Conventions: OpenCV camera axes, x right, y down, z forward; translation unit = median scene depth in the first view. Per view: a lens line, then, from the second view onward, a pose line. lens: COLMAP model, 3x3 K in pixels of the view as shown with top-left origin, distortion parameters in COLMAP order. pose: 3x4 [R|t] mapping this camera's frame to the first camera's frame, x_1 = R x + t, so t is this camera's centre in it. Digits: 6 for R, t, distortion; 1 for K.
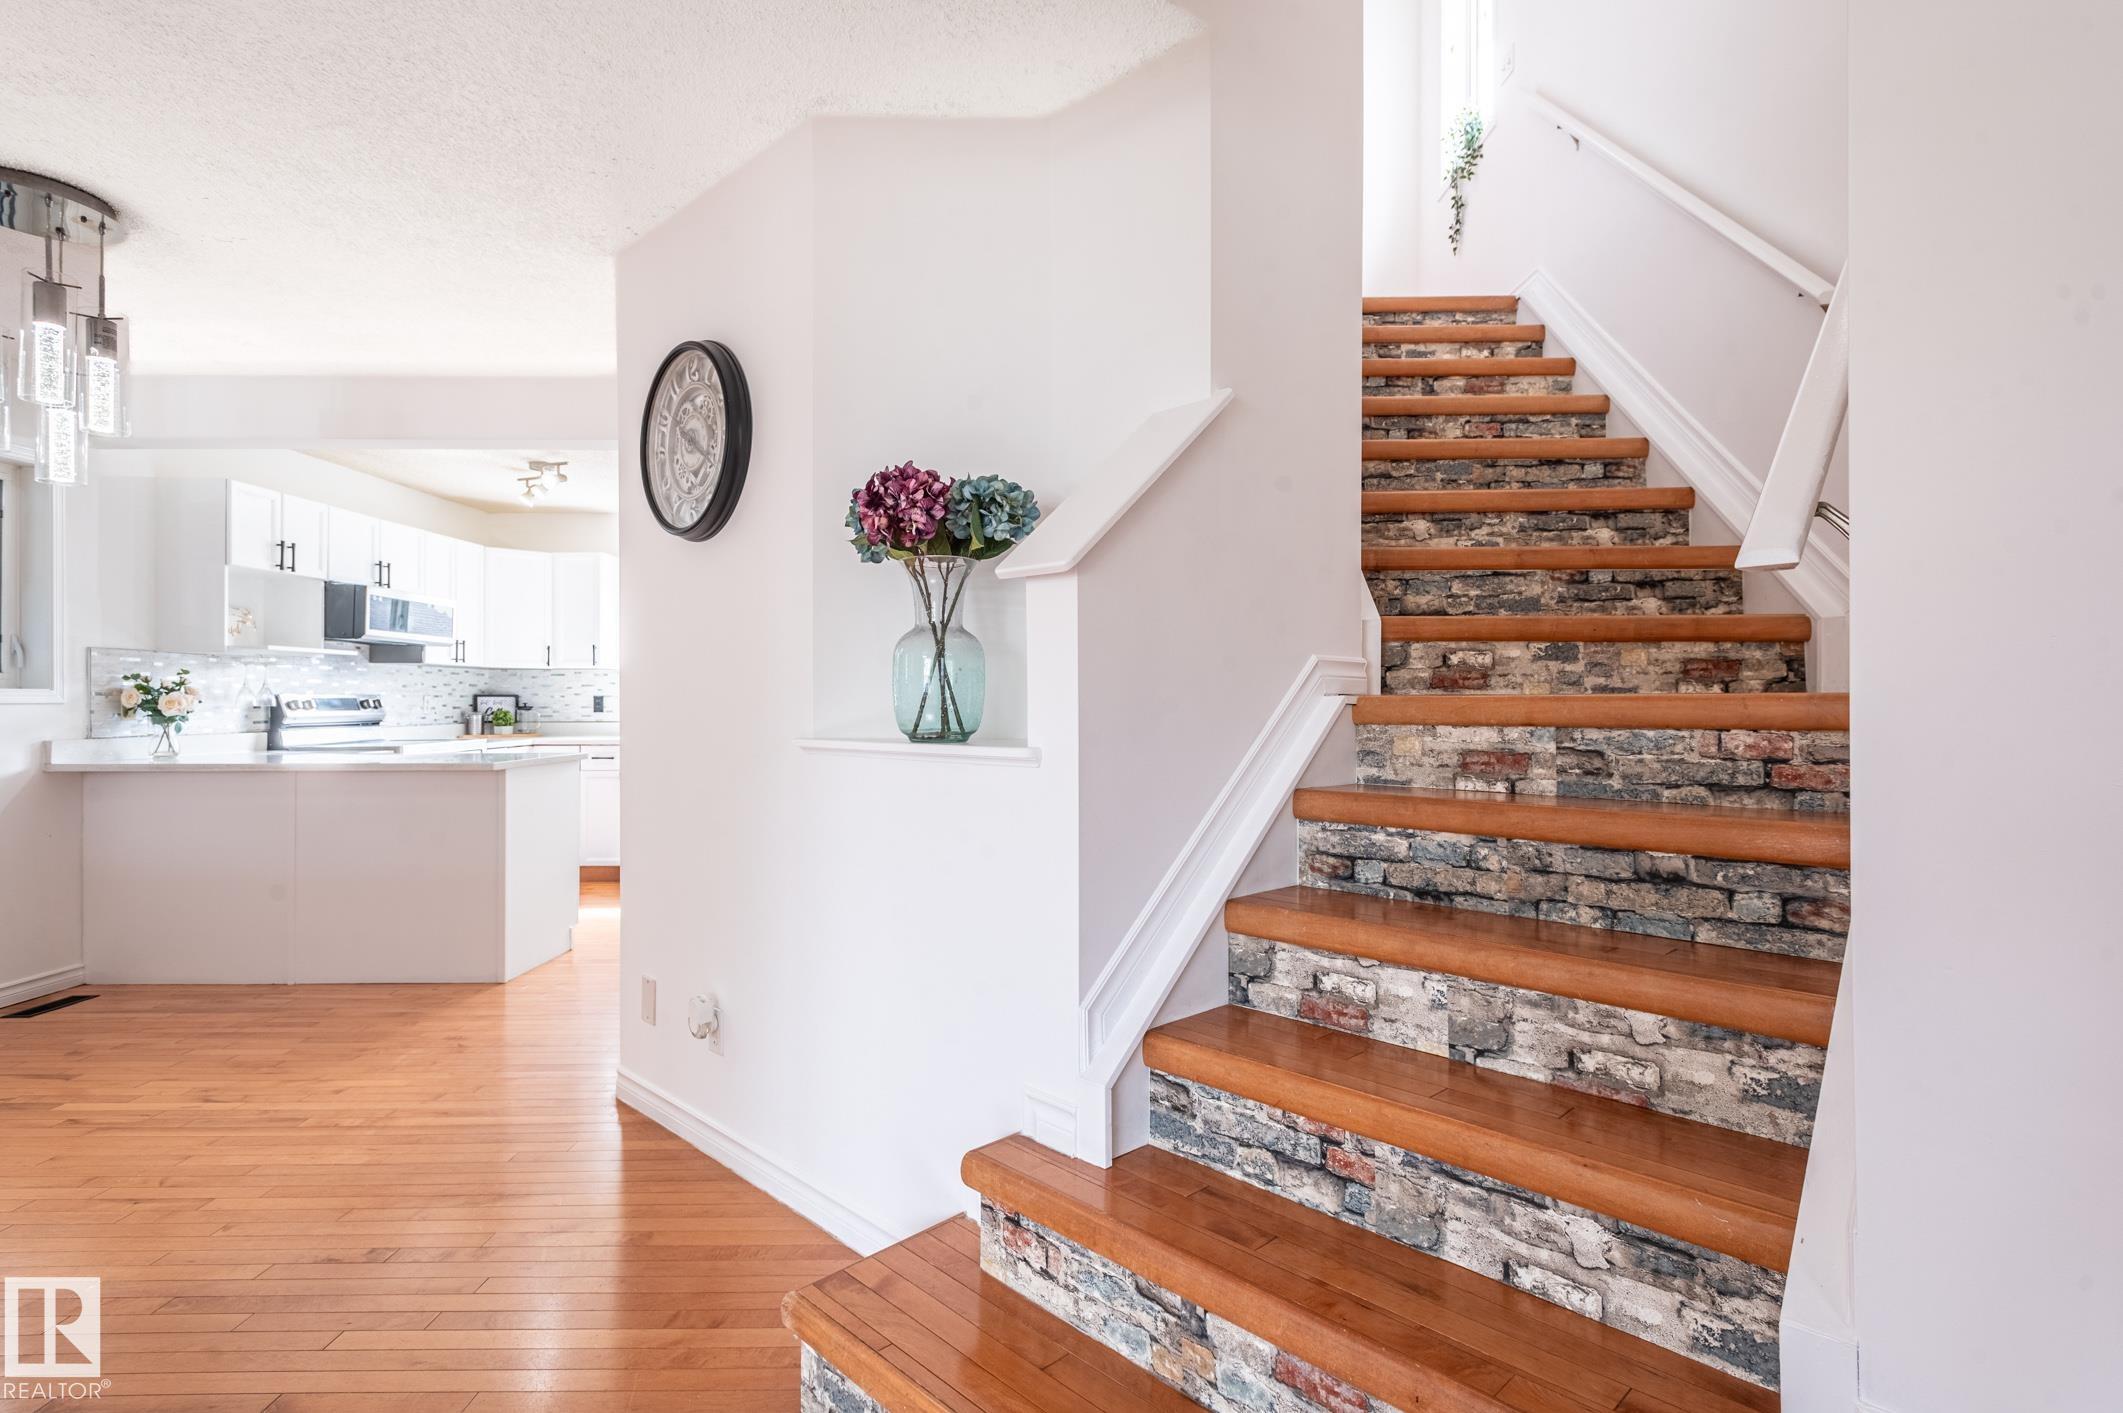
lens RADIAL K [[1042.9, 0, 1062.4], [0, 1042.9, 699.6], [0, 0, 1]] dist [0.022981, -0.008300]
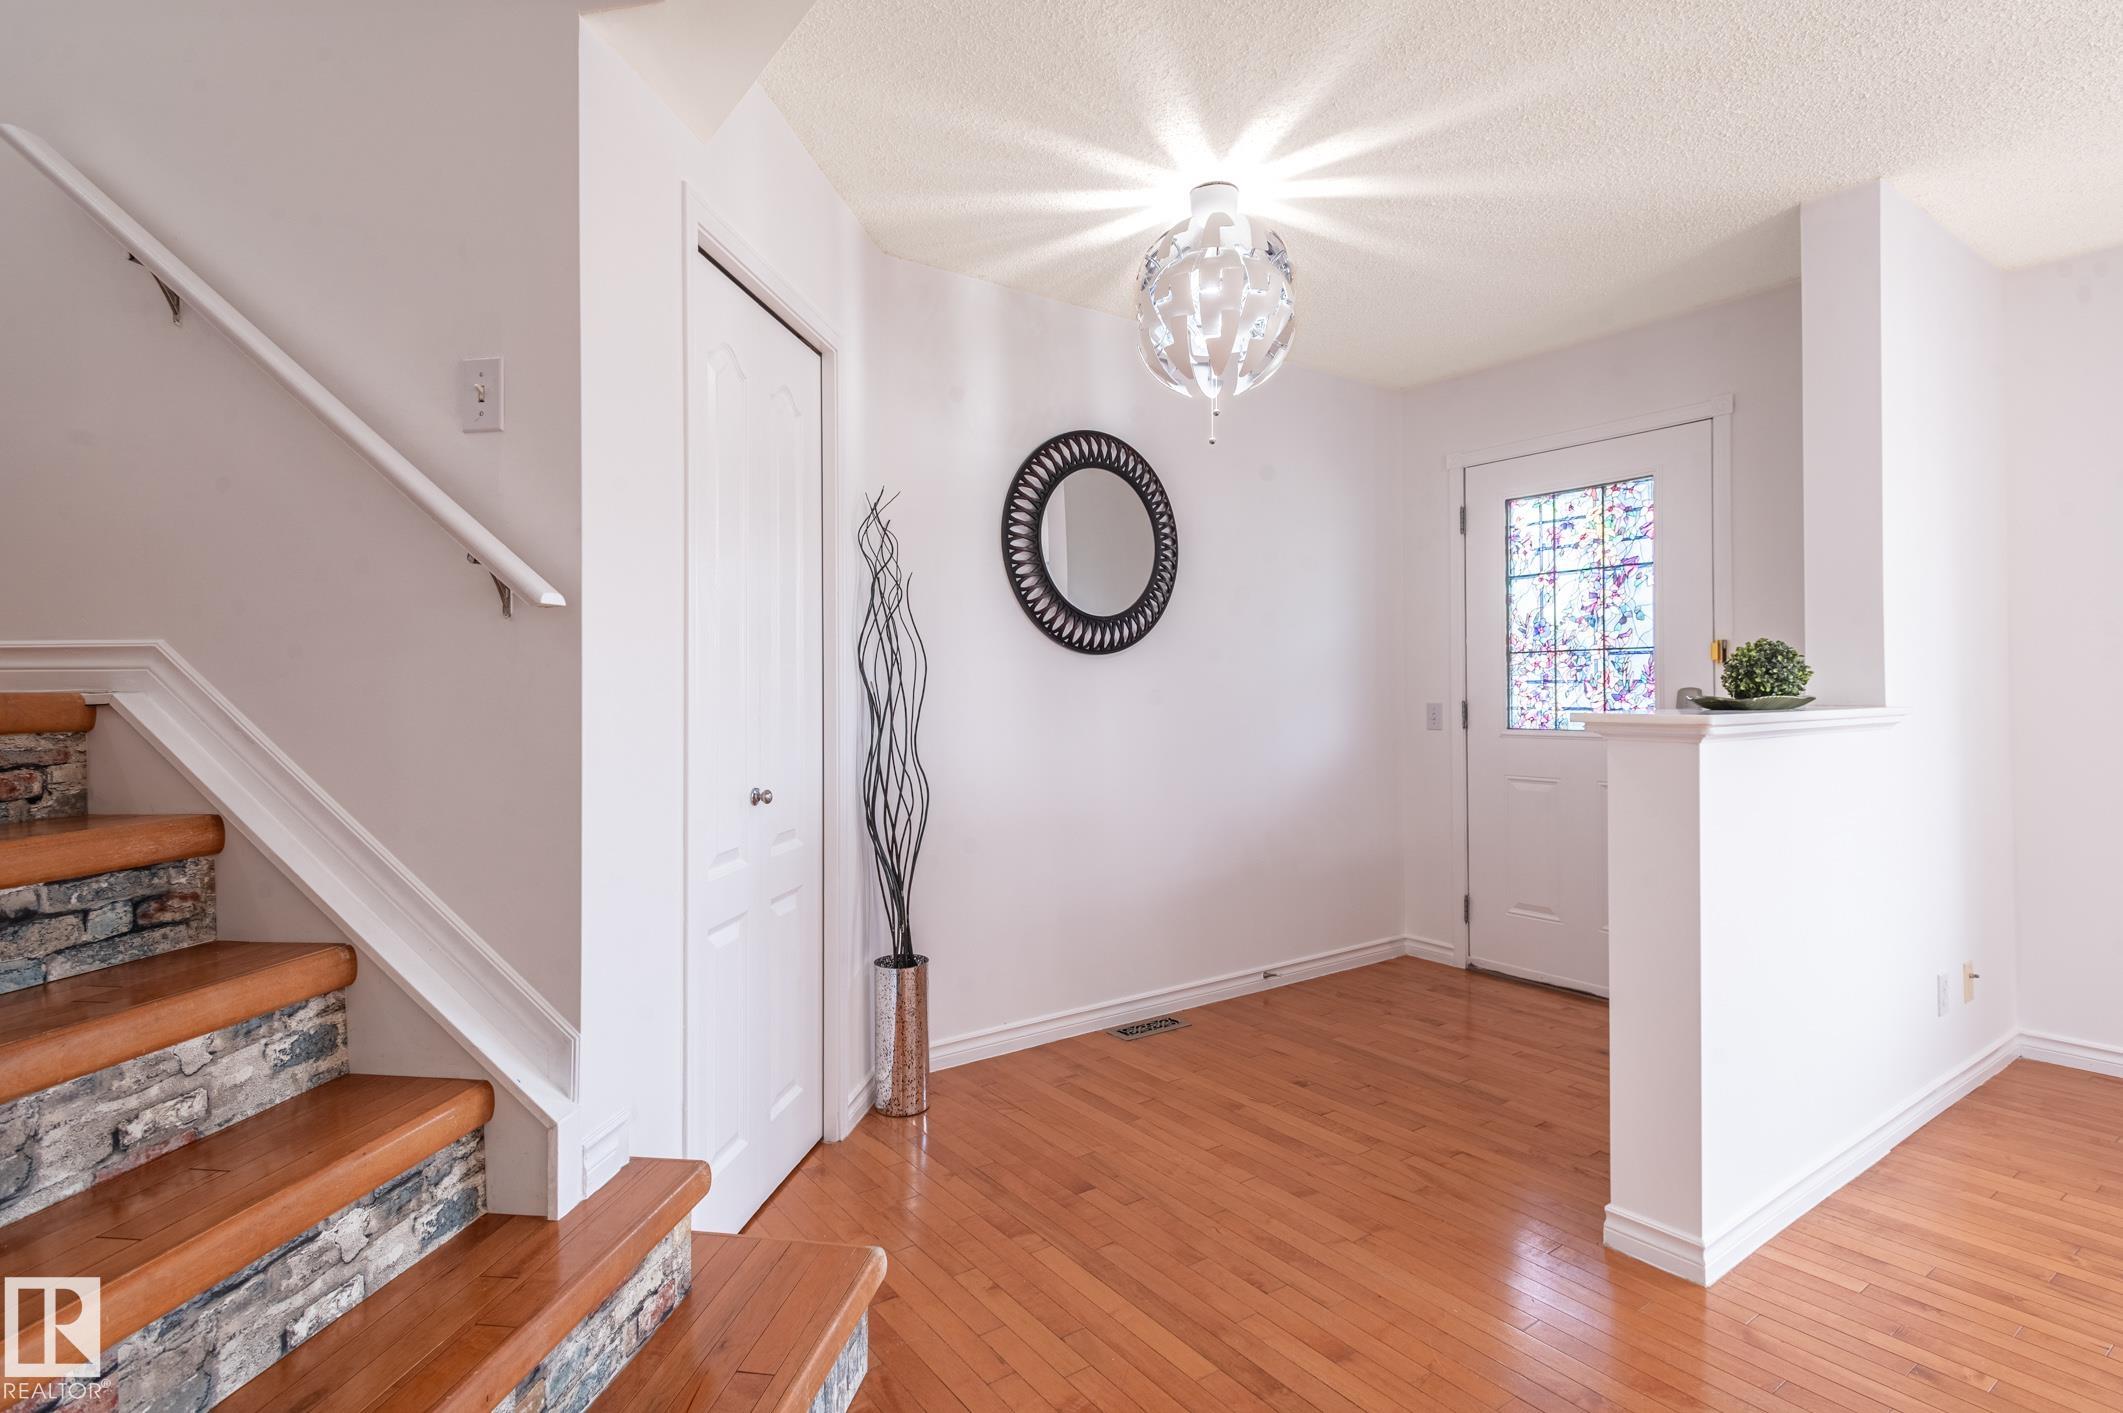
lens RADIAL K [[1042.9, 0, 1022.9], [0, 1042.9, 688.5], [0, 0, 1]] dist [0.022981, -0.008300]
pose [[-0.563600, 0.003013, 0.826043, -0.434209], [0.004188, 0.999991, -0.000790, -0.004922], [-0.826037, 0.003014, -0.563607, 0.635320]]
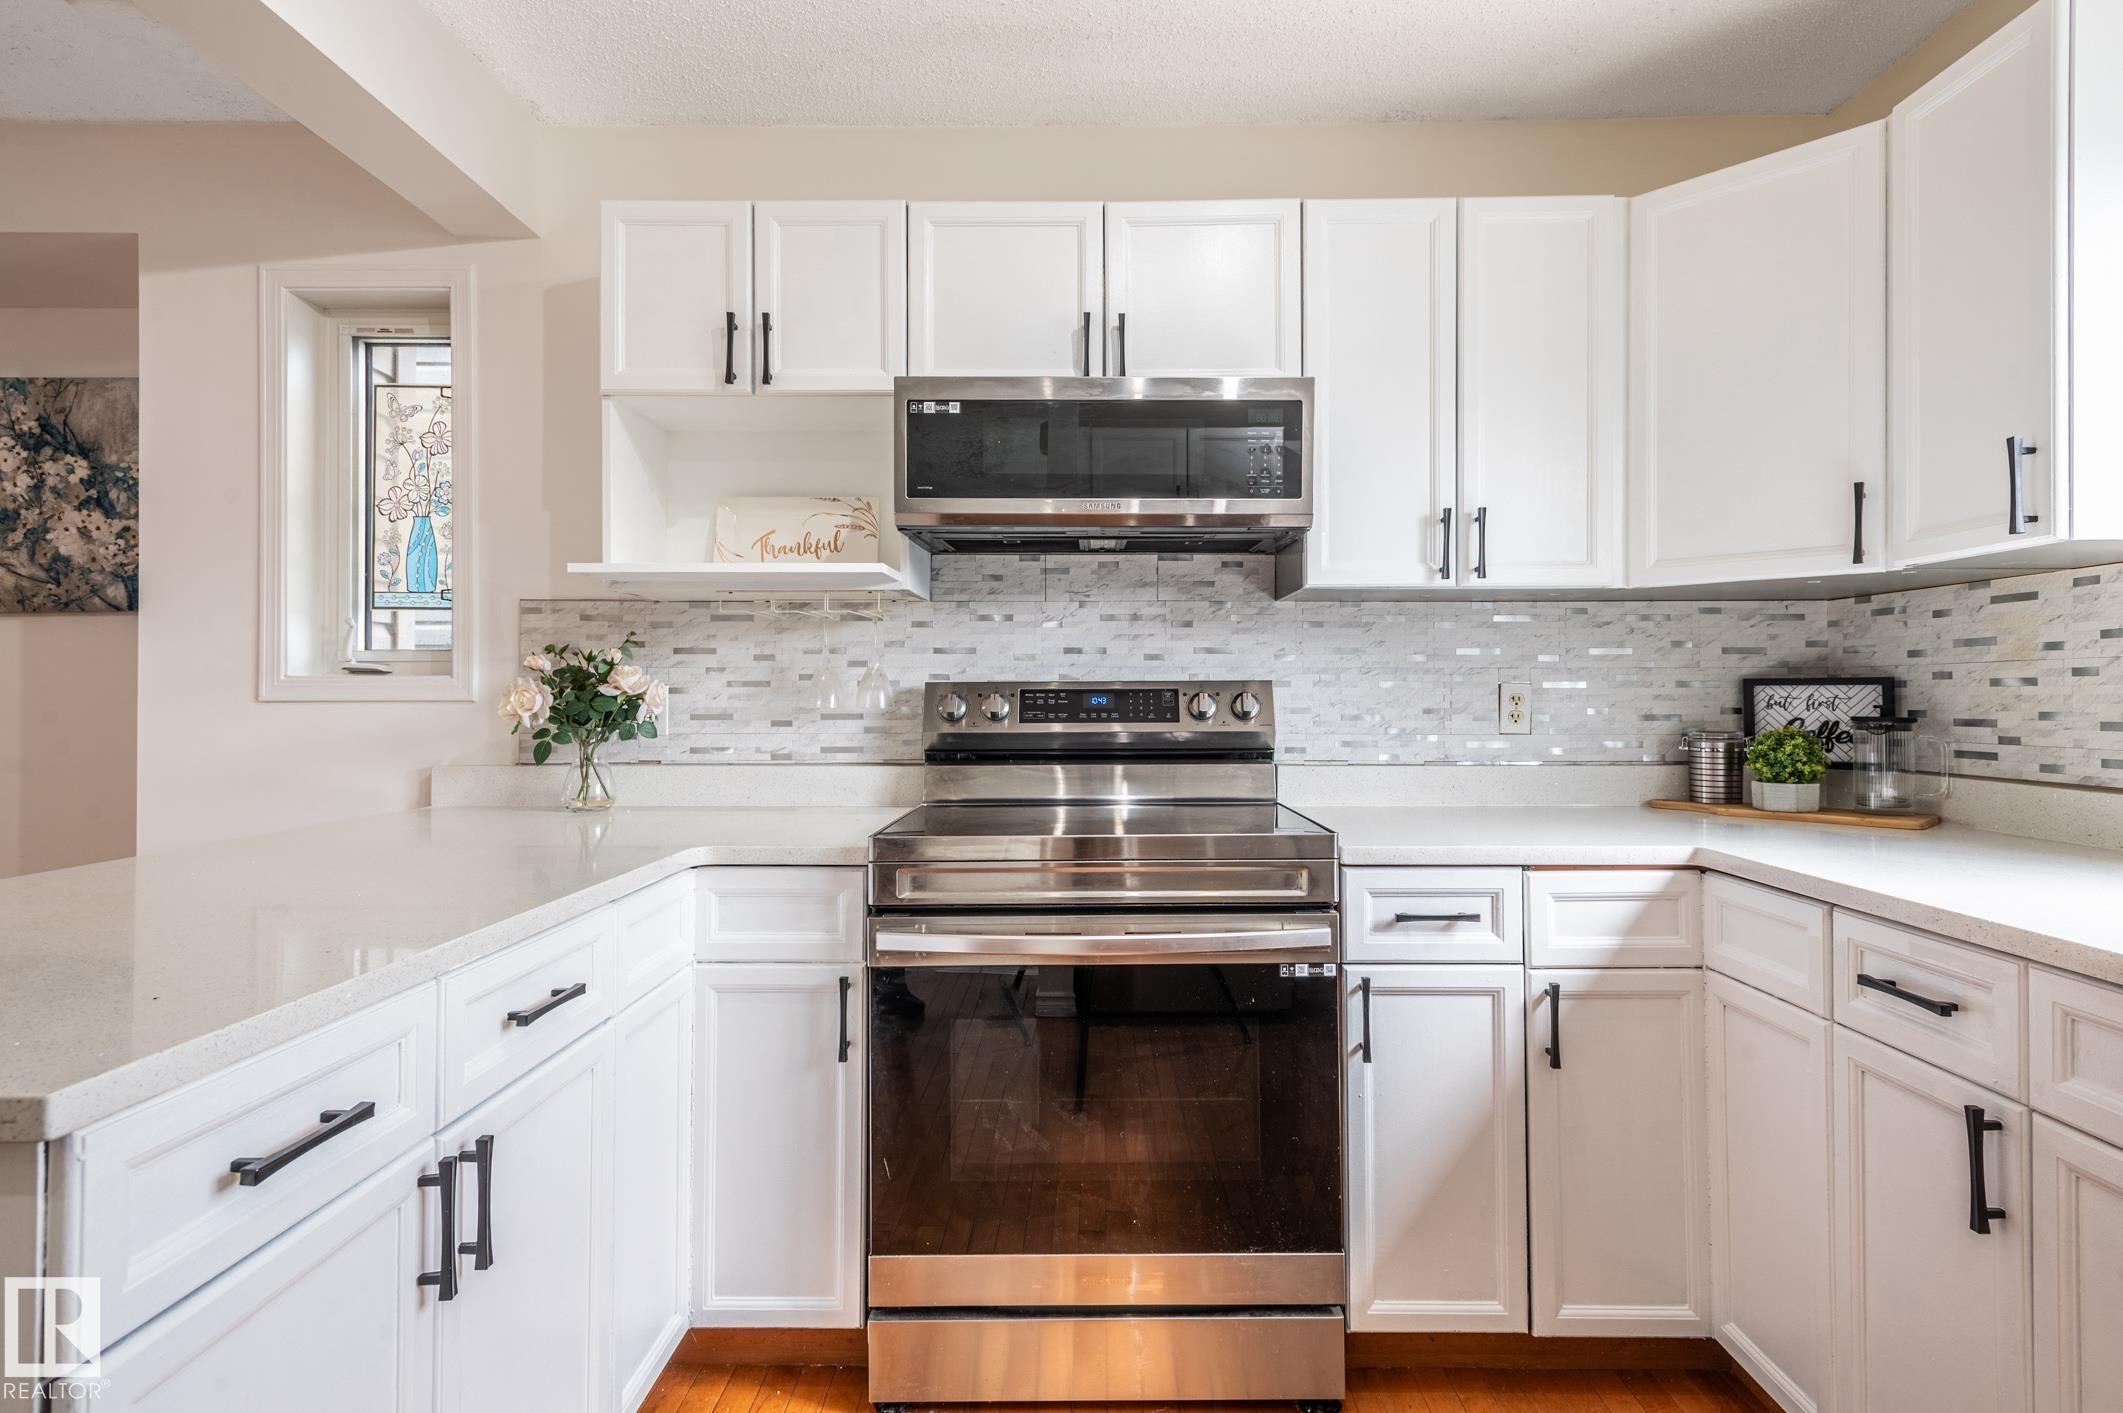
lens RADIAL K [[1042.9, 0, 1092.4], [0, 1042.9, 684.4], [0, 0, 1]] dist [0.022981, -0.008300]
pose [[-0.002956, -0.010287, -0.999943, -0.765387], [0.000371, 0.999947, -0.010288, 0.001369], [0.999996, -0.000402, -0.002952, 2.669742]]
